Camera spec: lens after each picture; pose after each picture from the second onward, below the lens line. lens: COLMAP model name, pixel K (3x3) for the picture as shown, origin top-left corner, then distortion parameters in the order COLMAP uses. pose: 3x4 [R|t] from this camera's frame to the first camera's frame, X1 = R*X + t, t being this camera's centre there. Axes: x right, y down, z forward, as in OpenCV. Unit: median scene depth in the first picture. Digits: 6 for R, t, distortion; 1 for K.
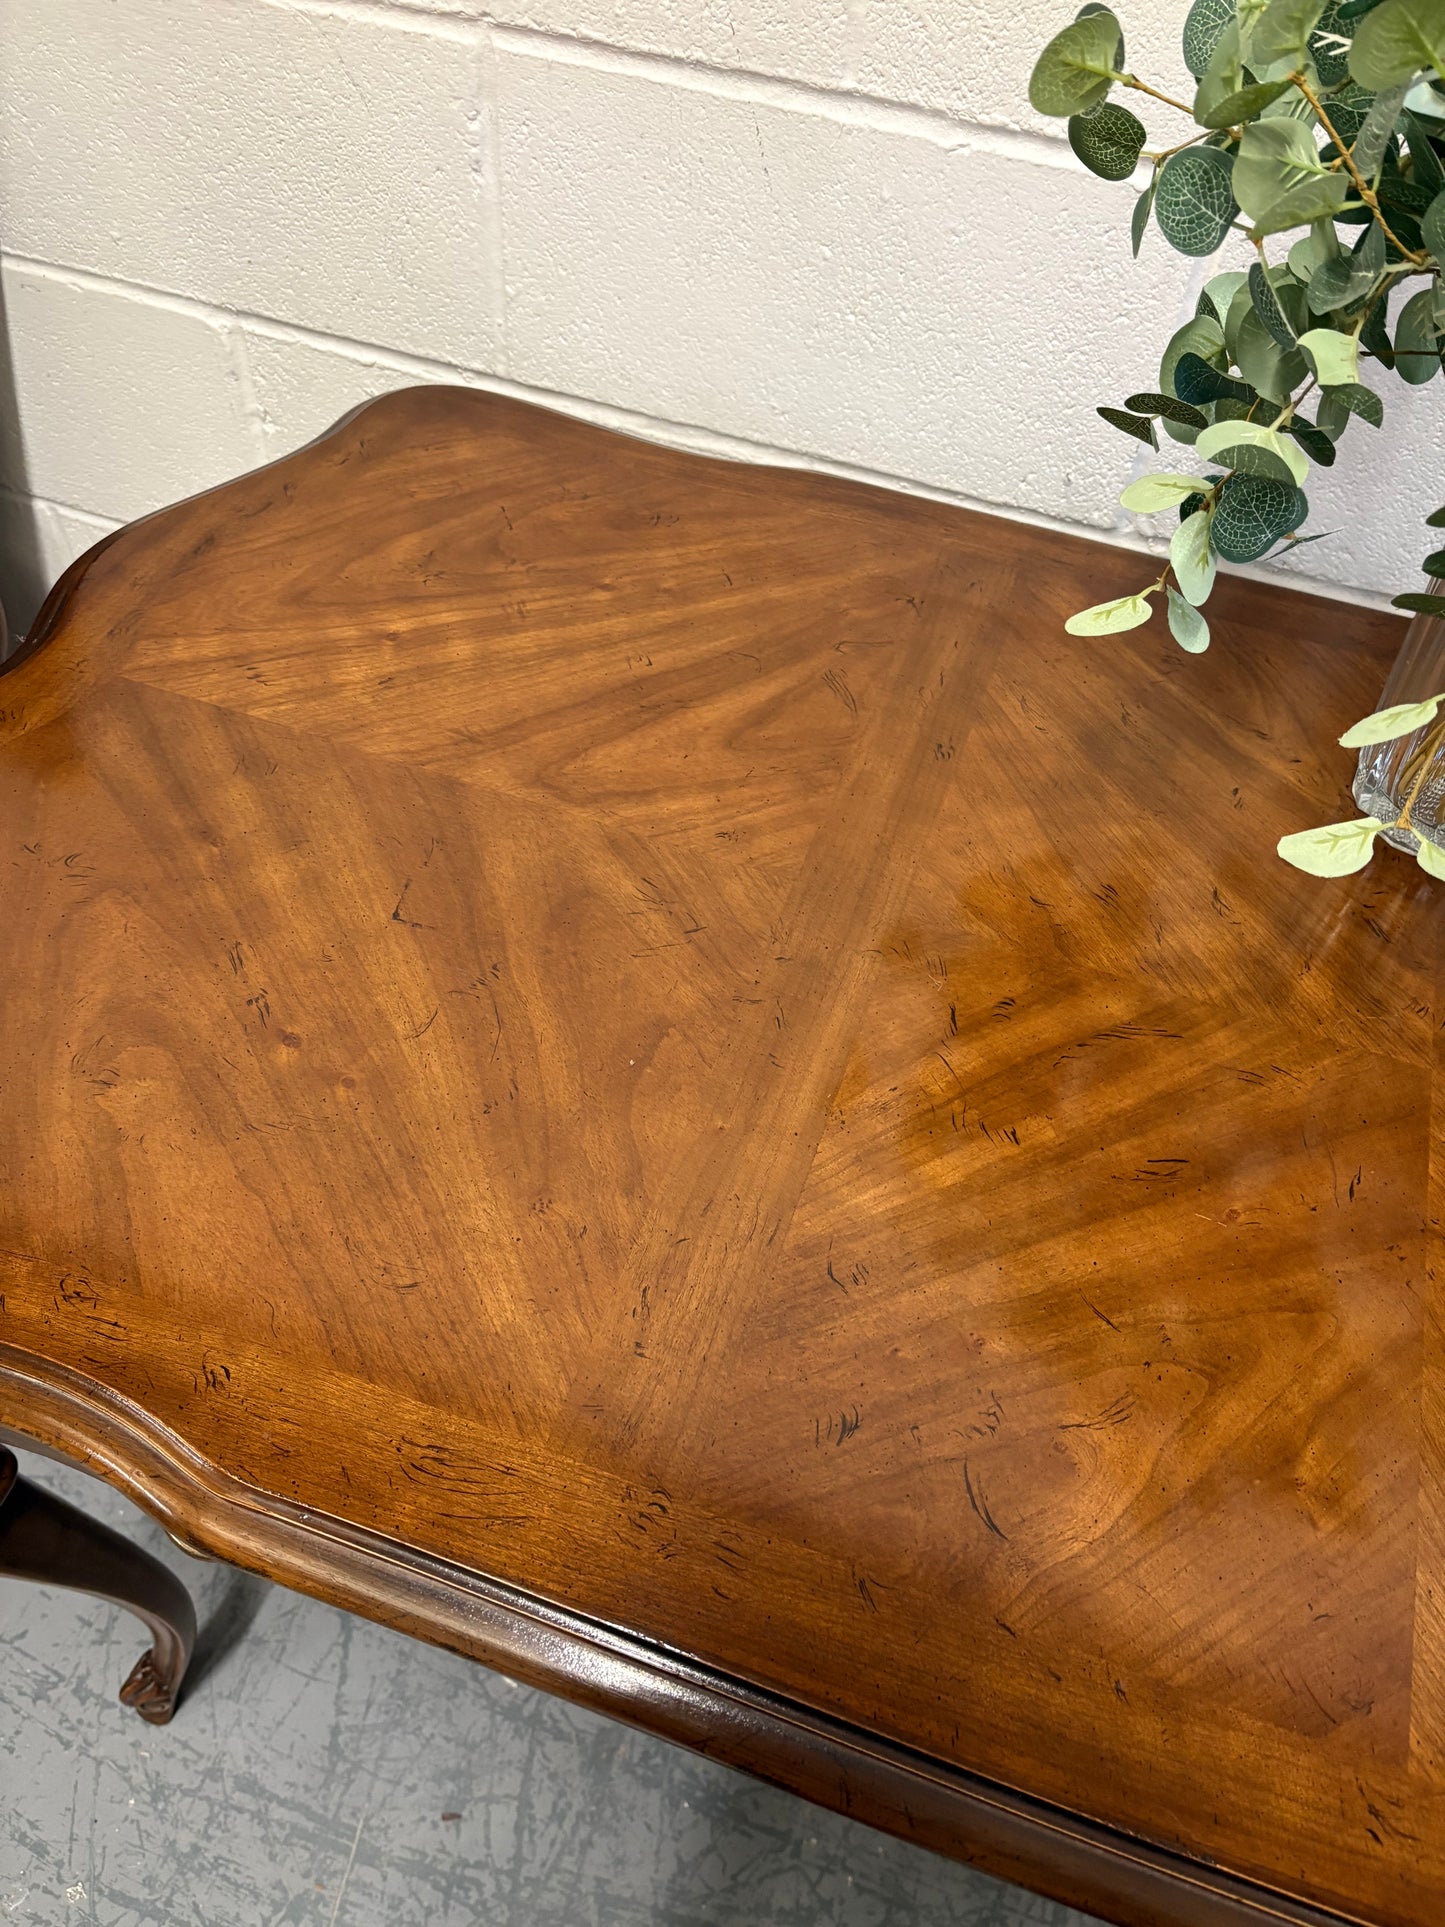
lens RADIAL K [[1466.9, 0, 714.7], [0, 1466.9, 960.1], [0, 0, 1]] dist [0.032638, -0.045317]
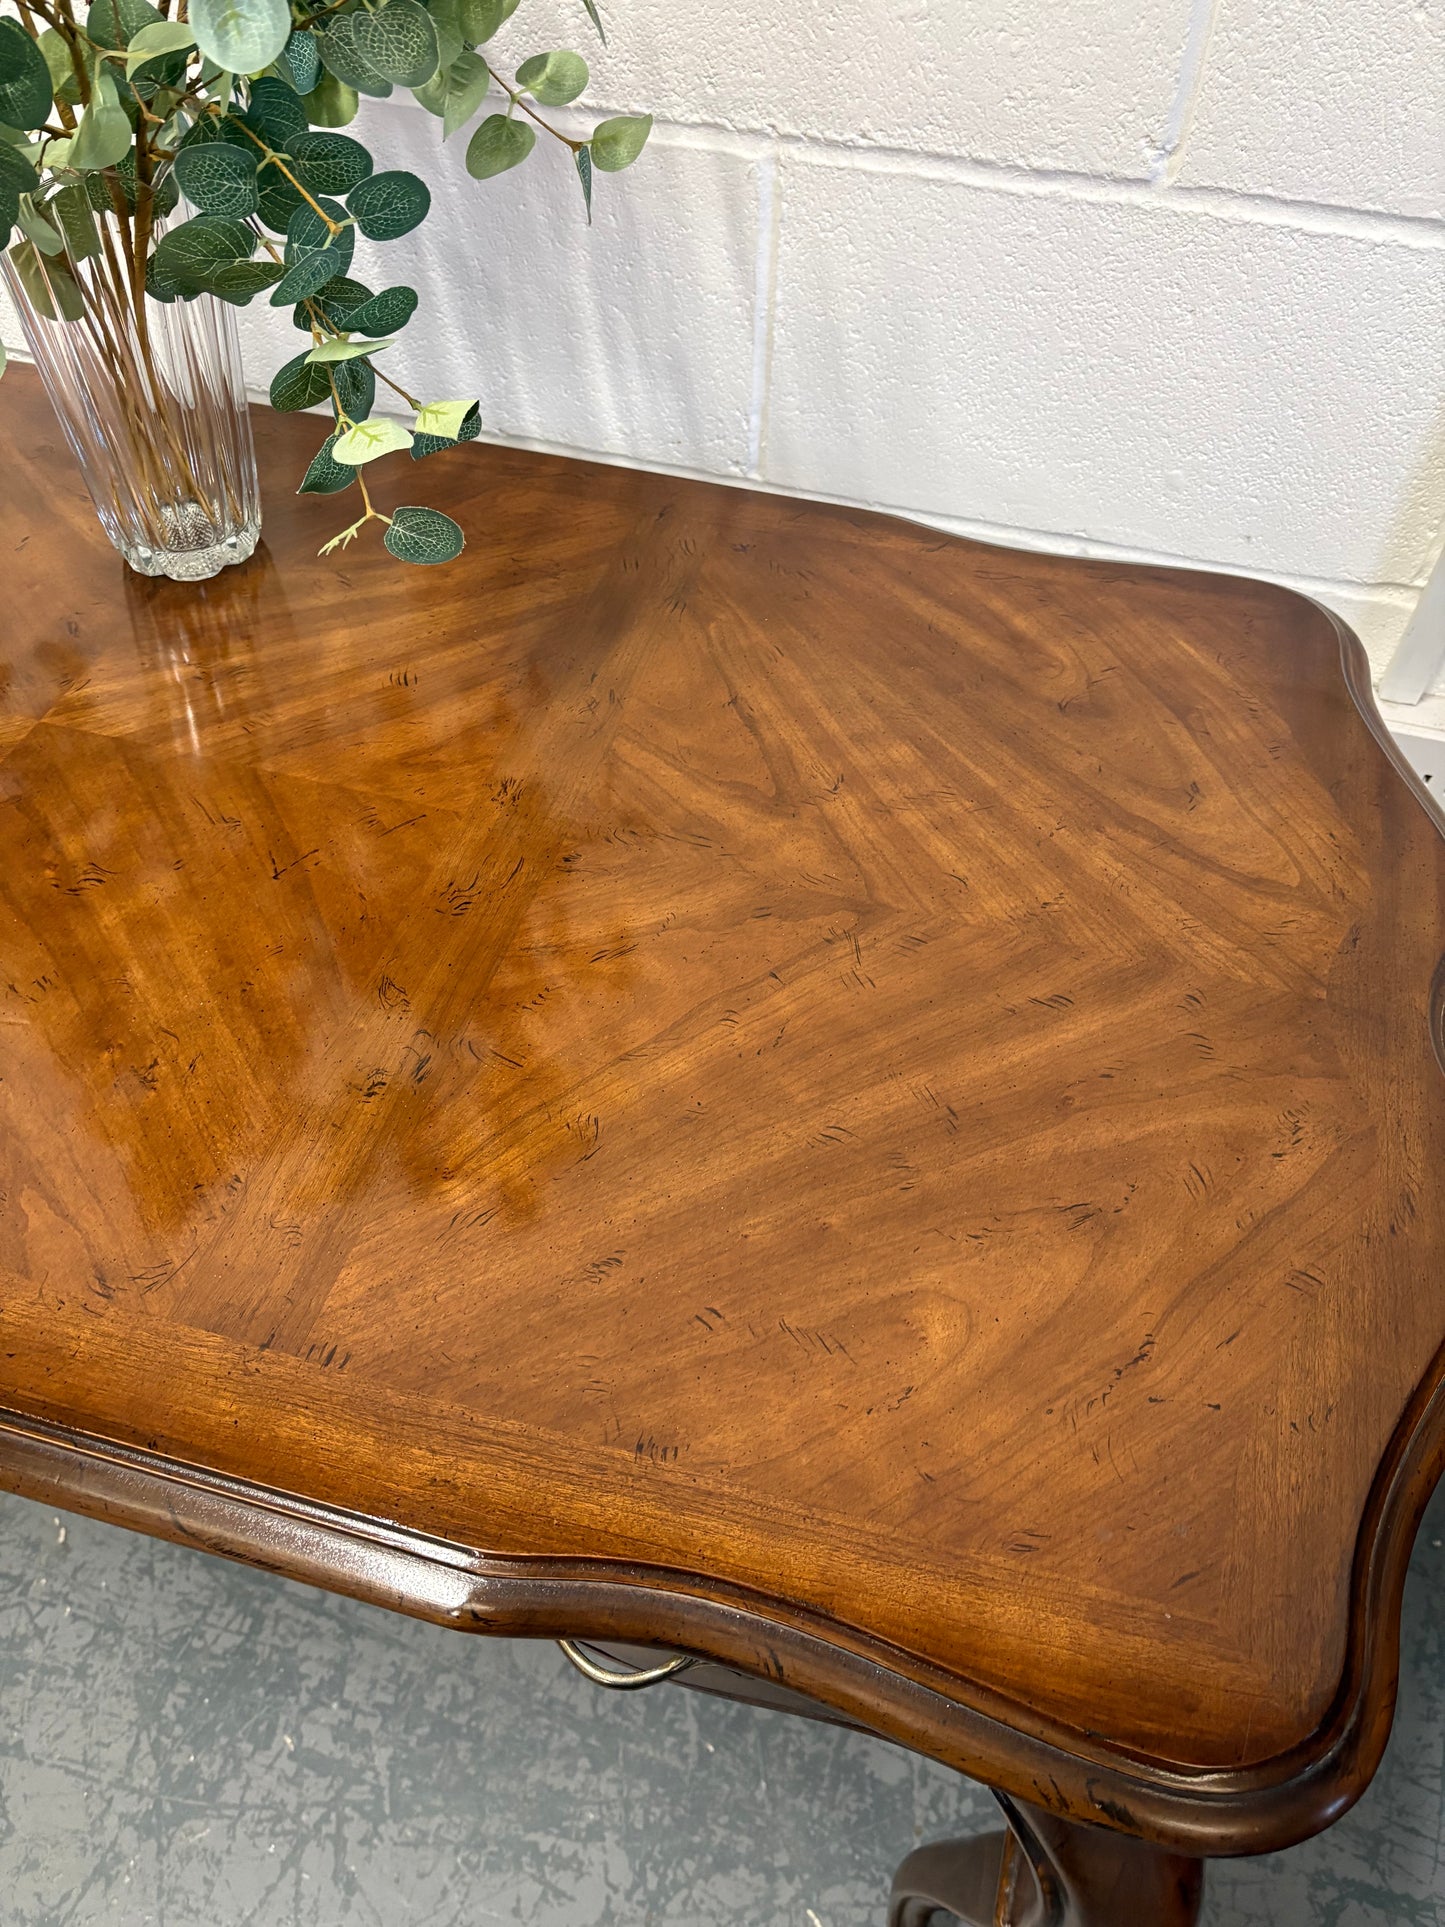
lens RADIAL K [[1466.9, 0, 708.5], [0, 1466.9, 964.6], [0, 0, 1]] dist [0.032638, -0.045317]
pose [[0.997514, -0.069629, 0.010840, 0.834901], [0.069868, 0.997278, -0.023564, 0.282050], [-0.009169, 0.024263, 0.999664, -0.172018]]
